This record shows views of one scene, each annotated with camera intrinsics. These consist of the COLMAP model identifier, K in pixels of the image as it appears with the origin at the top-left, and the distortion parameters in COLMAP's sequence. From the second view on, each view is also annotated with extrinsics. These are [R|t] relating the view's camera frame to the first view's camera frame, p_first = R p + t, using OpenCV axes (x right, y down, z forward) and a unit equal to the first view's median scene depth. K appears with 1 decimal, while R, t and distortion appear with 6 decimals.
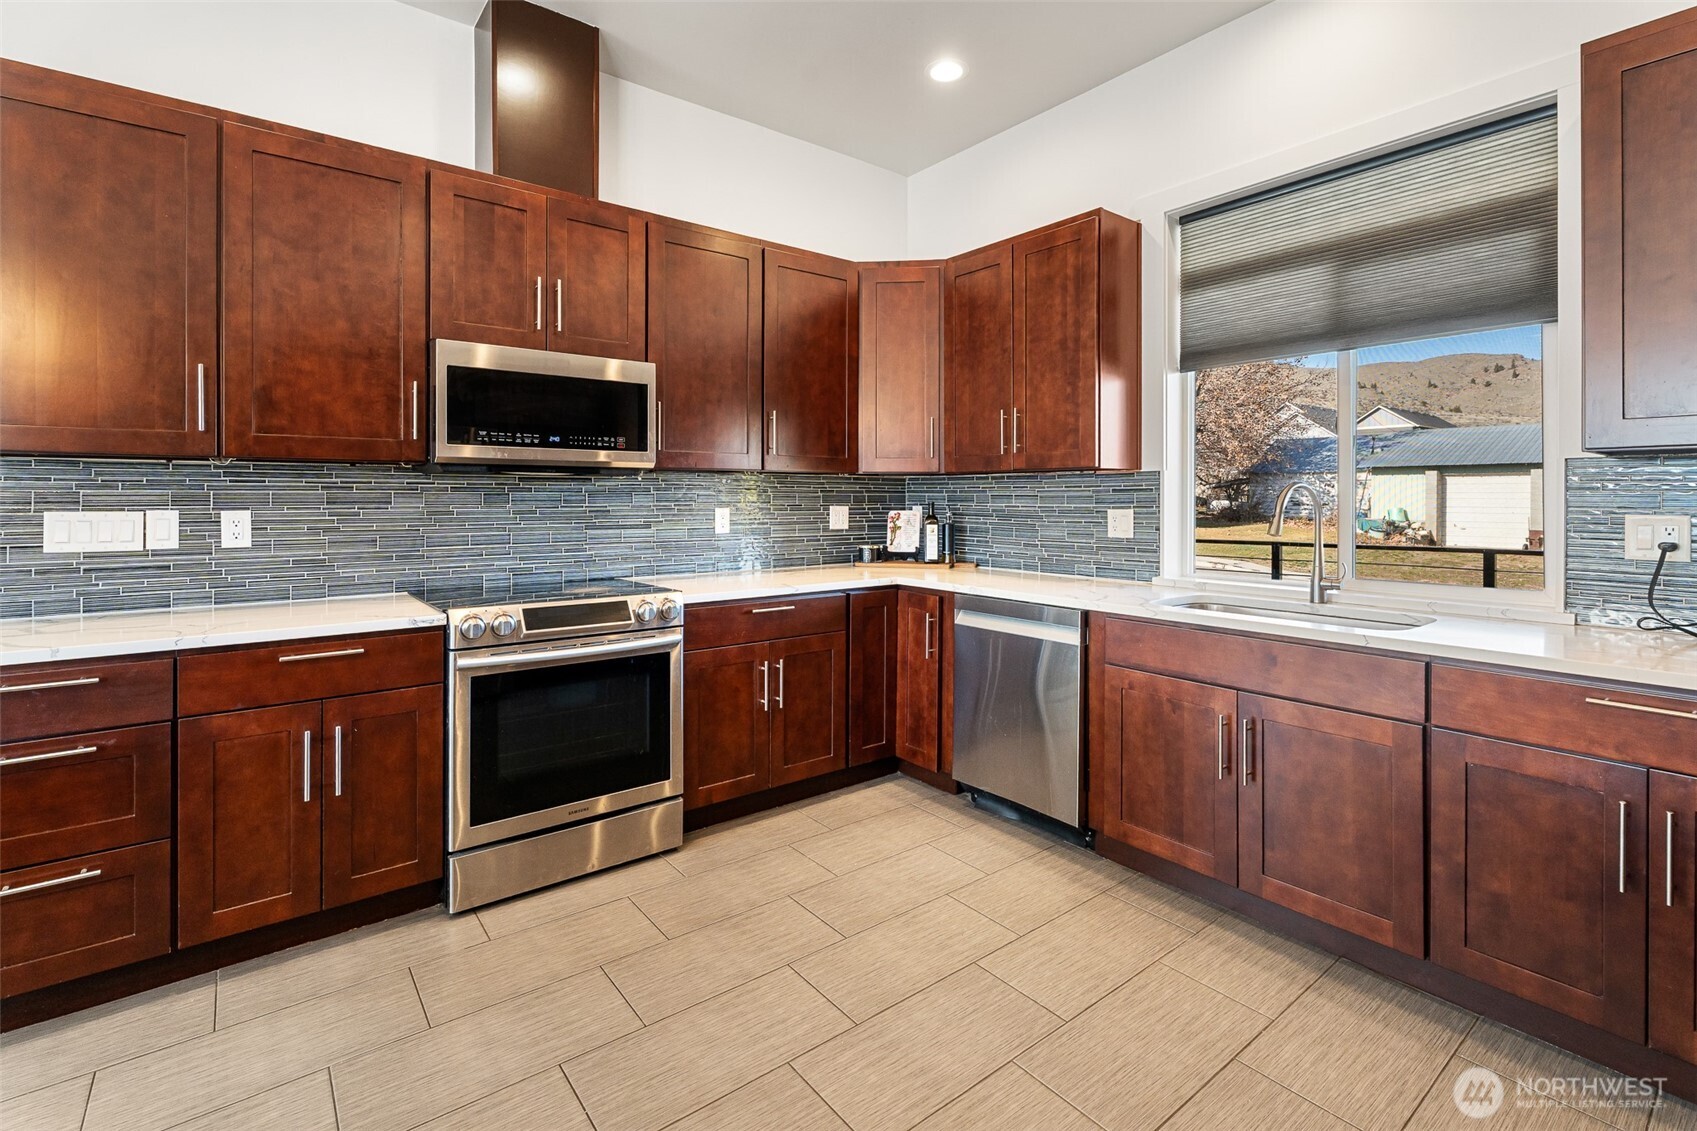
lens RADIAL K [[778.2, 0, 850.5], [0, 778.2, 502.5], [0, 0, 1]] dist [0.001730, -0.000223]
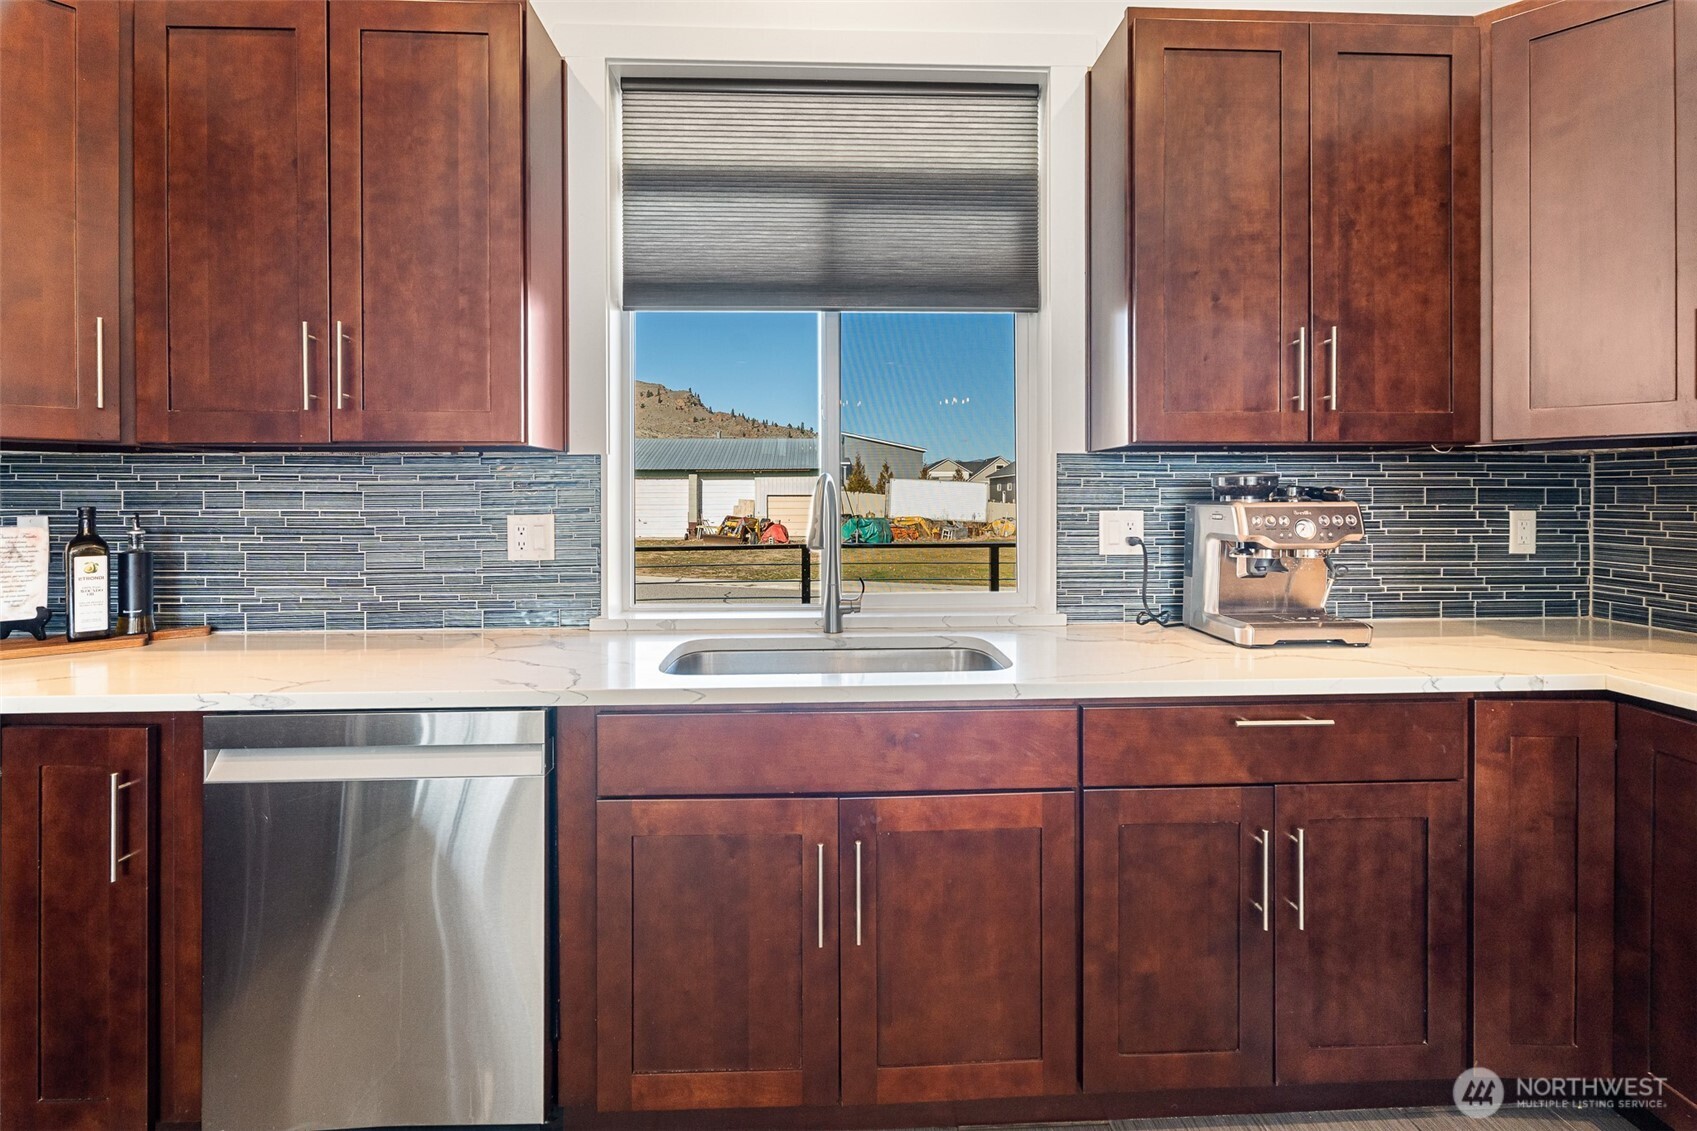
lens RADIAL K [[778.2, 0, 850.5], [0, 778.2, 502.5], [0, 0, 1]] dist [0.001730, -0.000223]
pose [[0.582765, -0.008432, 0.812597, -0.010136], [0.008719, 0.999953, 0.004123, -0.001648], [-0.812594, 0.004683, 0.582811, 0.450017]]
